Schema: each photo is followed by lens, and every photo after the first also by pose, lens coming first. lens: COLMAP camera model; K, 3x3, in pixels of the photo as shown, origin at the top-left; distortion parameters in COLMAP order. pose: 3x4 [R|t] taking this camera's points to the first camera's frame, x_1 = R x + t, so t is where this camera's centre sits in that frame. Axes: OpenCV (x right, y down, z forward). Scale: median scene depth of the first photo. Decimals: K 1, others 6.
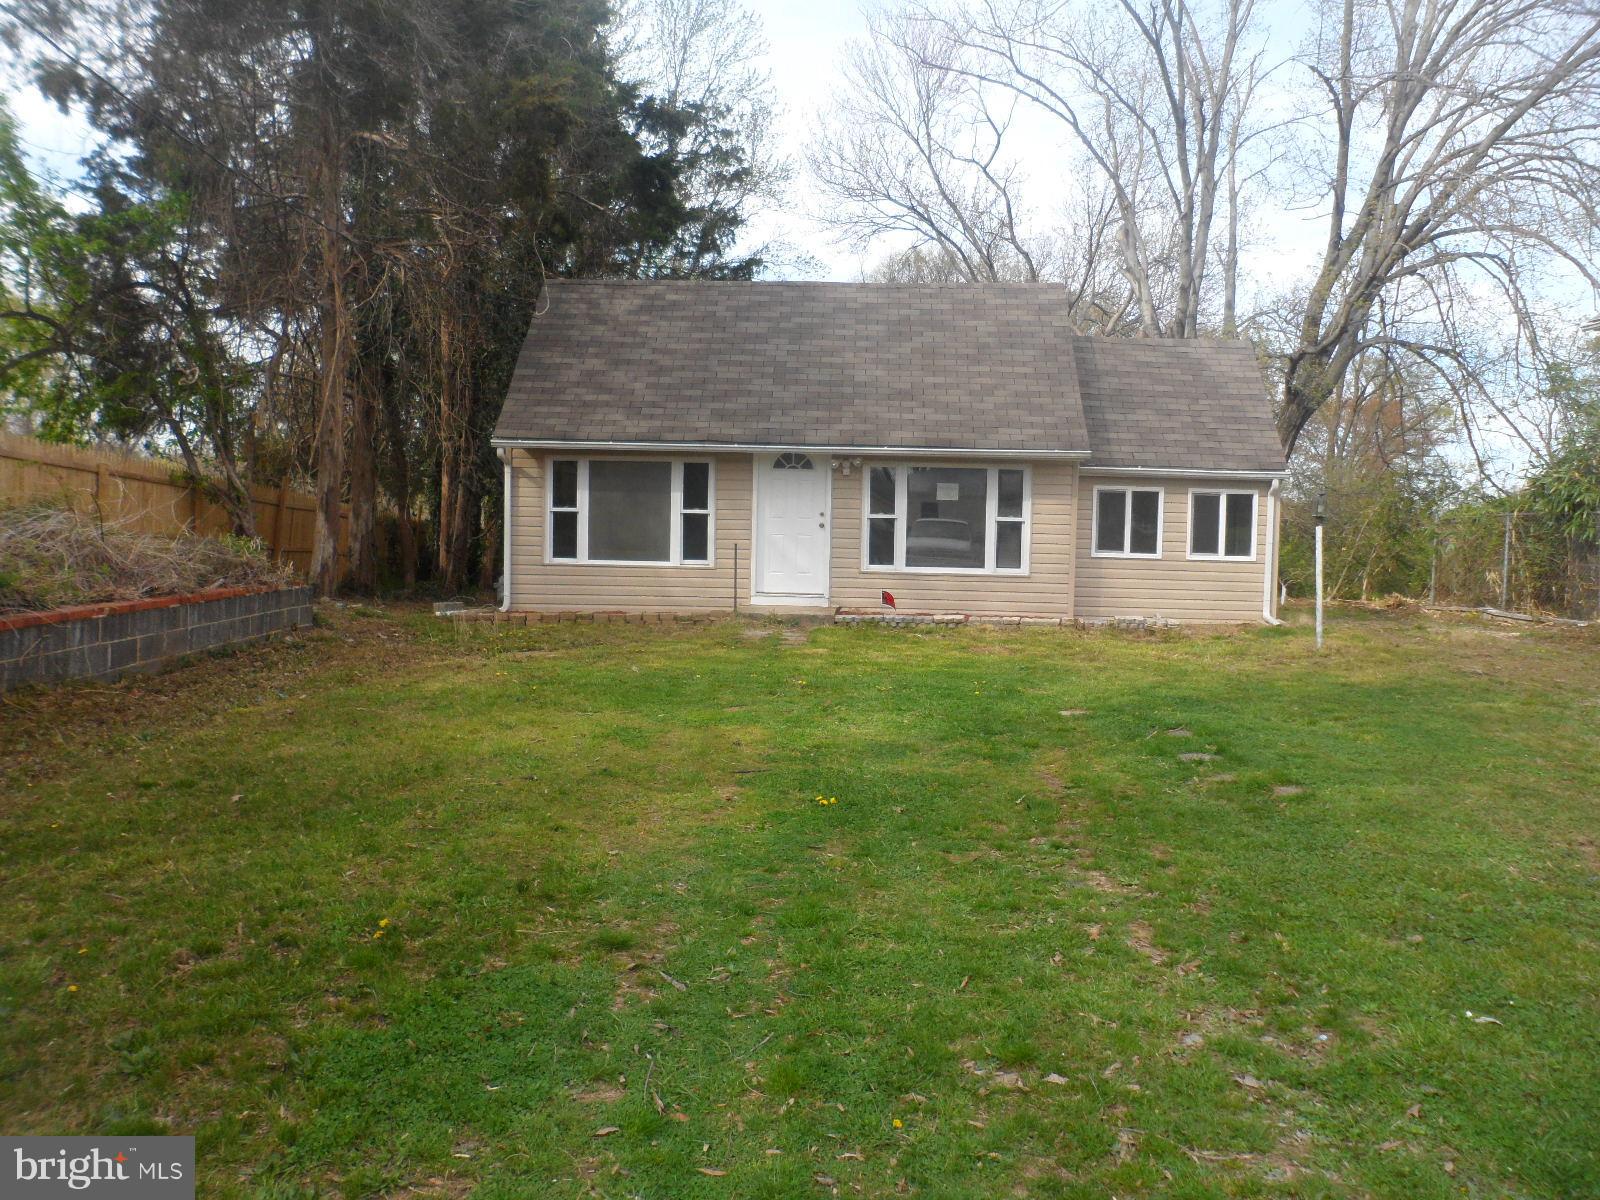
lens RADIAL K [[1215.1, 0, 800.0], [0, 1215.1, 600.0], [0, 0, 1]] dist [-0.150205, 0.127480]
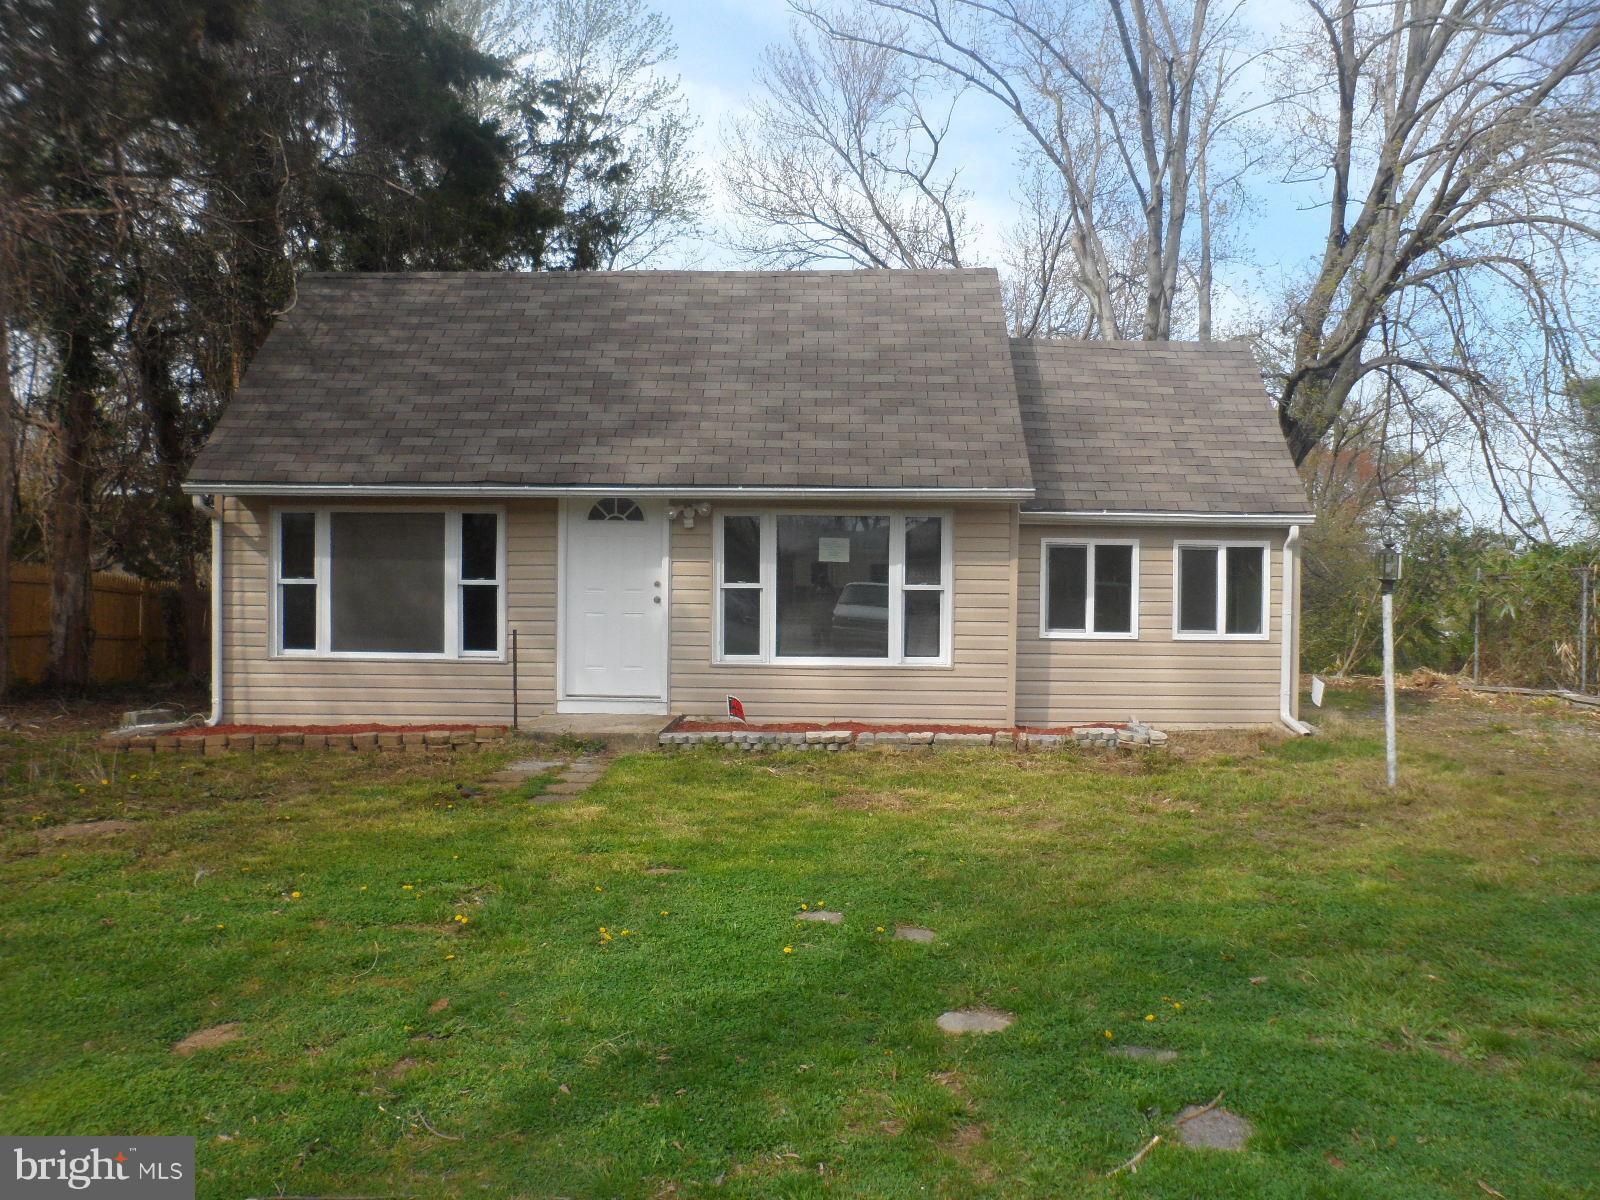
lens RADIAL K [[1215.1, 0, 800.0], [0, 1215.1, 600.0], [0, 0, 1]] dist [-0.150205, 0.127480]
pose [[0.999582, -0.012027, 0.026290, 0.079847], [0.013294, 0.998731, -0.048577, -0.025014], [-0.025672, 0.048907, 0.998473, 0.283015]]
